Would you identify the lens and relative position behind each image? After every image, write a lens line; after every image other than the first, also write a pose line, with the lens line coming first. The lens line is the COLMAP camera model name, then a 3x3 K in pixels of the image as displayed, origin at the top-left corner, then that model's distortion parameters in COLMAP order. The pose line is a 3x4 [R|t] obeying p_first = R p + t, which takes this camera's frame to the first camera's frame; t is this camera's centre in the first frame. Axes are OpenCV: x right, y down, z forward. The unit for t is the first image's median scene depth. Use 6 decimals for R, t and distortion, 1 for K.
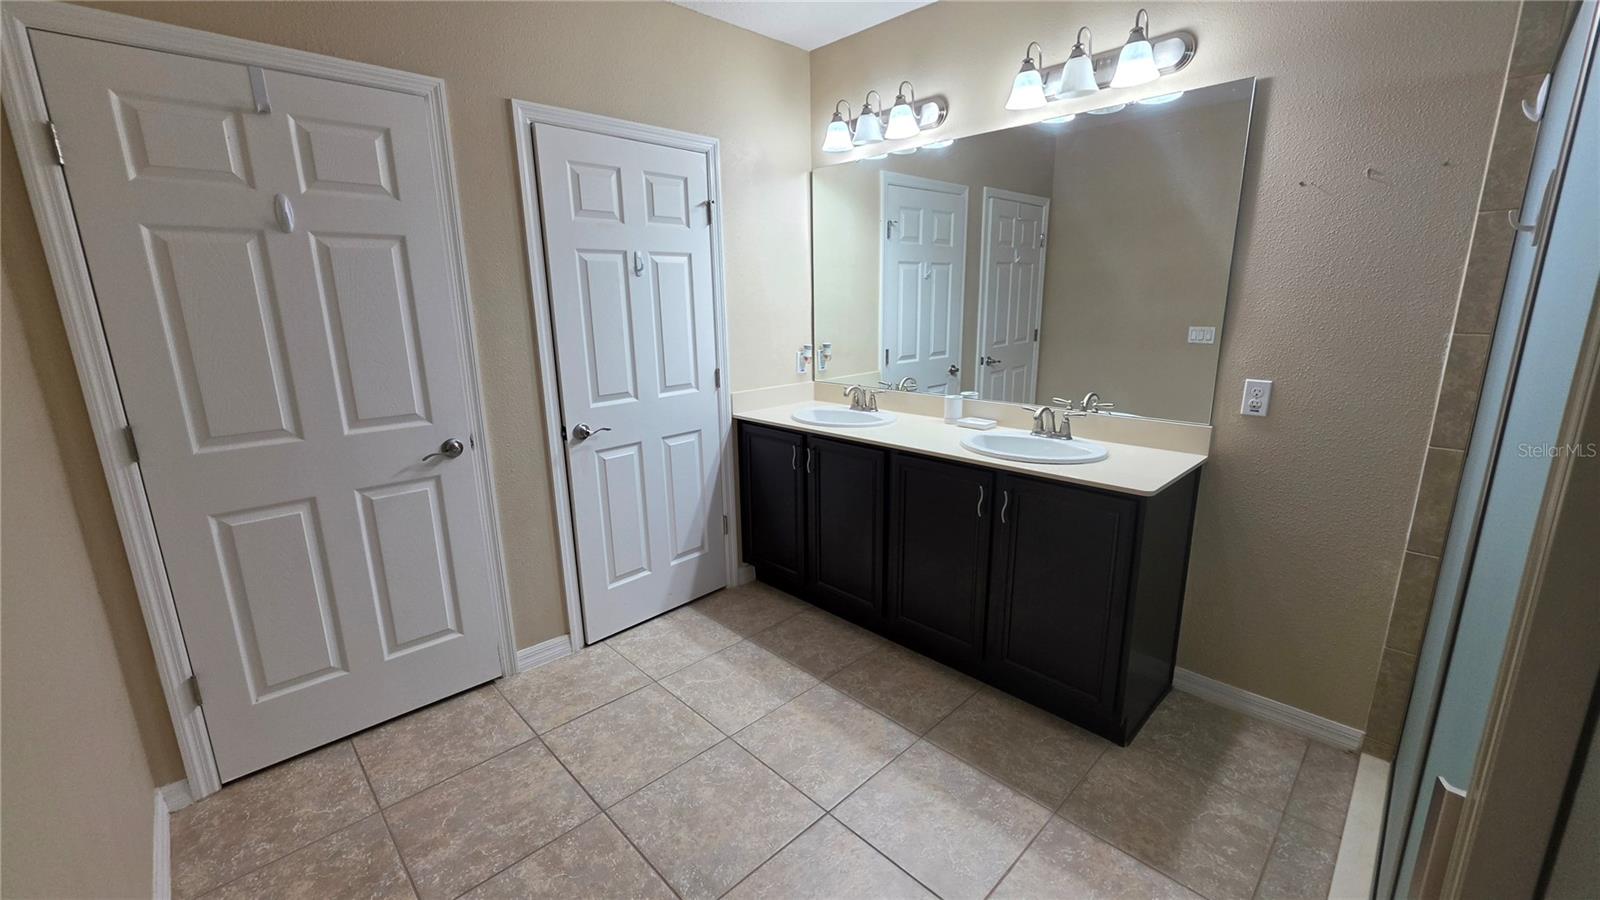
lens RADIAL K [[643.7, 0, 799.7], [0, 643.7, 446.8], [0, 0, 1]] dist [0.002141, 0.000162]
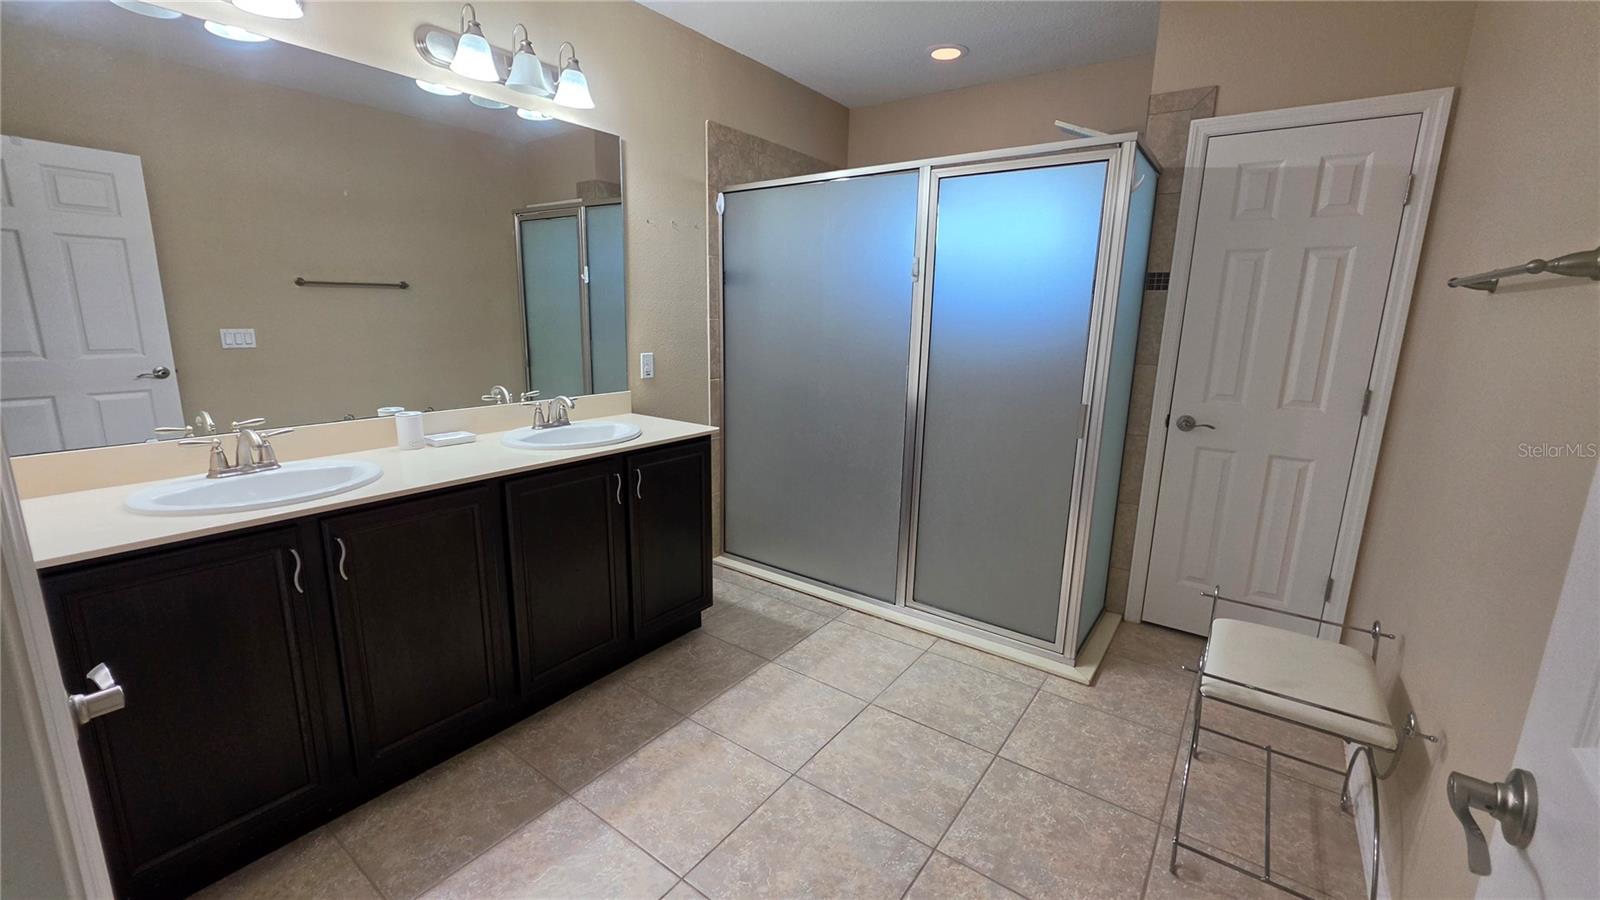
lens RADIAL K [[643.7, 0, 798.4], [0, 643.7, 449.4], [0, 0, 1]] dist [0.002141, 0.000162]
pose [[-0.168242, -0.193729, 0.966521, -0.769449], [0.206734, 0.951758, 0.226756, -0.152582], [-0.963824, 0.237962, -0.120075, 0.879698]]
